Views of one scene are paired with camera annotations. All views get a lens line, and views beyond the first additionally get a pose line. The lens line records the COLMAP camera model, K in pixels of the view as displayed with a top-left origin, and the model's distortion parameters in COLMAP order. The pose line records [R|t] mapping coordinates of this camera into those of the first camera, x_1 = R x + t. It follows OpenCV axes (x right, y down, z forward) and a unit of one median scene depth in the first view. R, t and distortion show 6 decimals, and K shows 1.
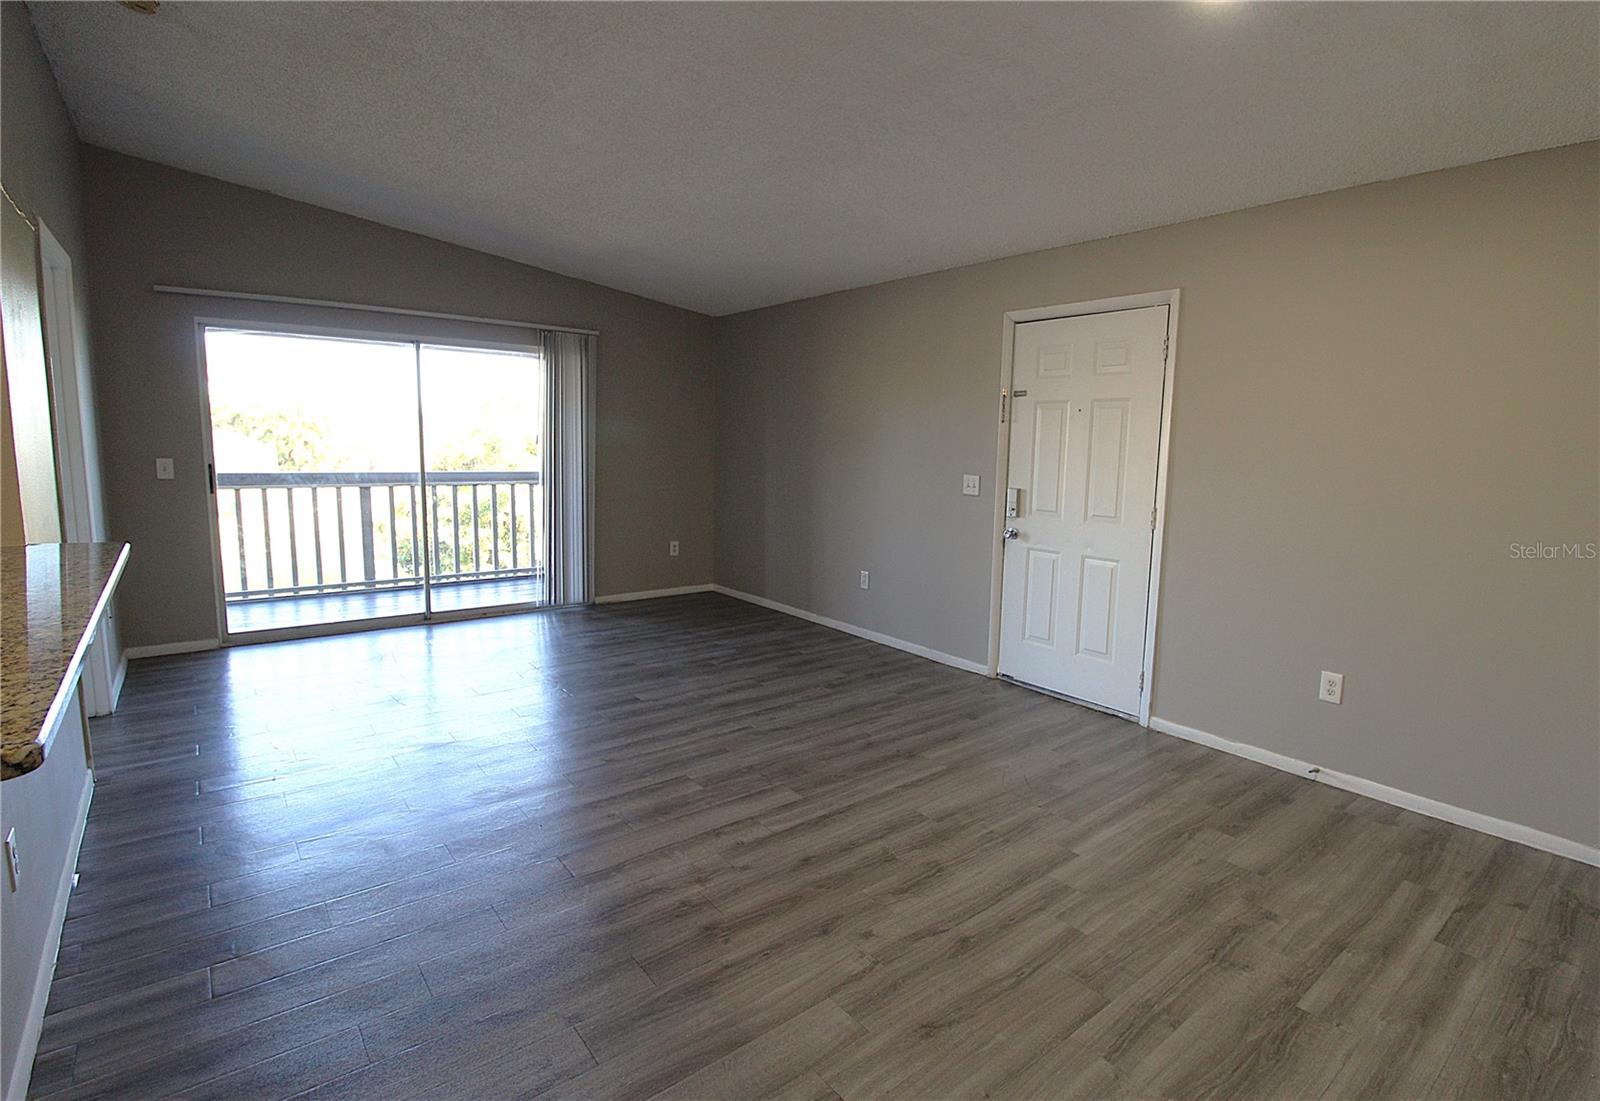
lens RADIAL K [[774.1, 0, 800.1], [0, 774.1, 543.7], [0, 0, 1]] dist [-0.000059, 0.000020]
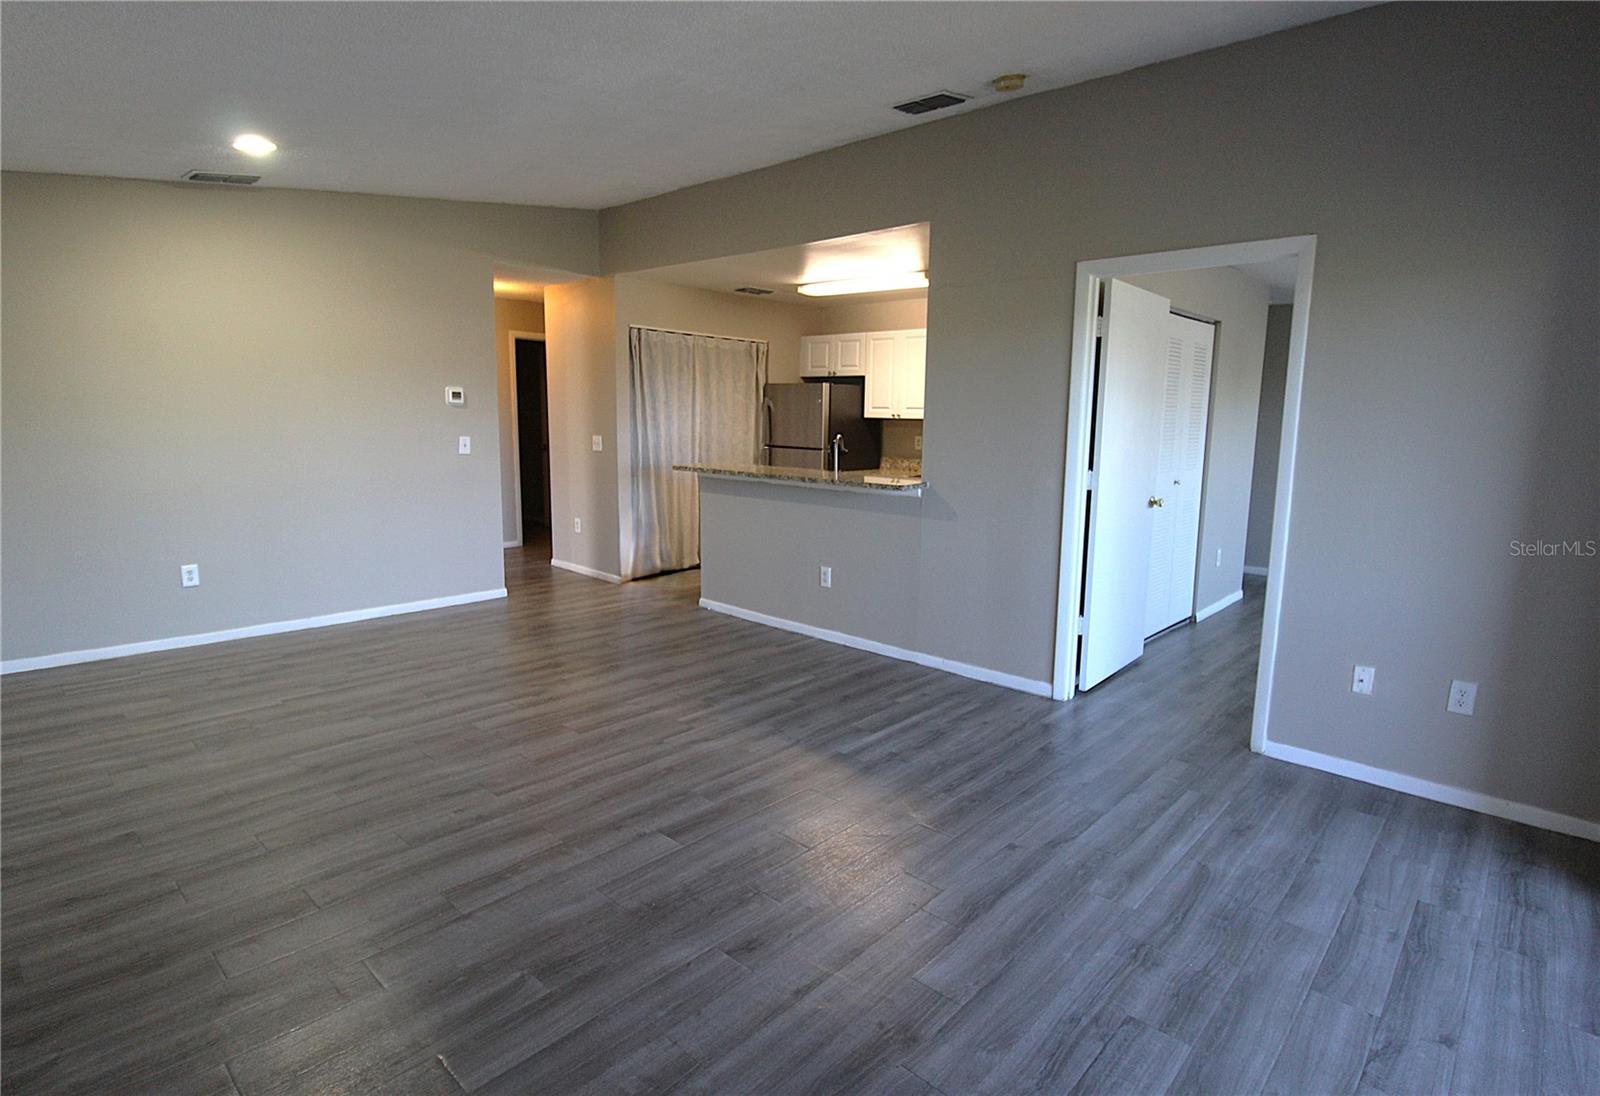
lens RADIAL K [[827.6, 0, 801.4], [0, 827.6, 544.9], [0, 0, 1]] dist [-0.001148, -0.000236]
pose [[-0.986615, -0.013171, -0.162535, -0.241978], [-0.060428, 0.955301, 0.289392, -0.268407], [0.151458, 0.295340, -0.943310, 1.892663]]
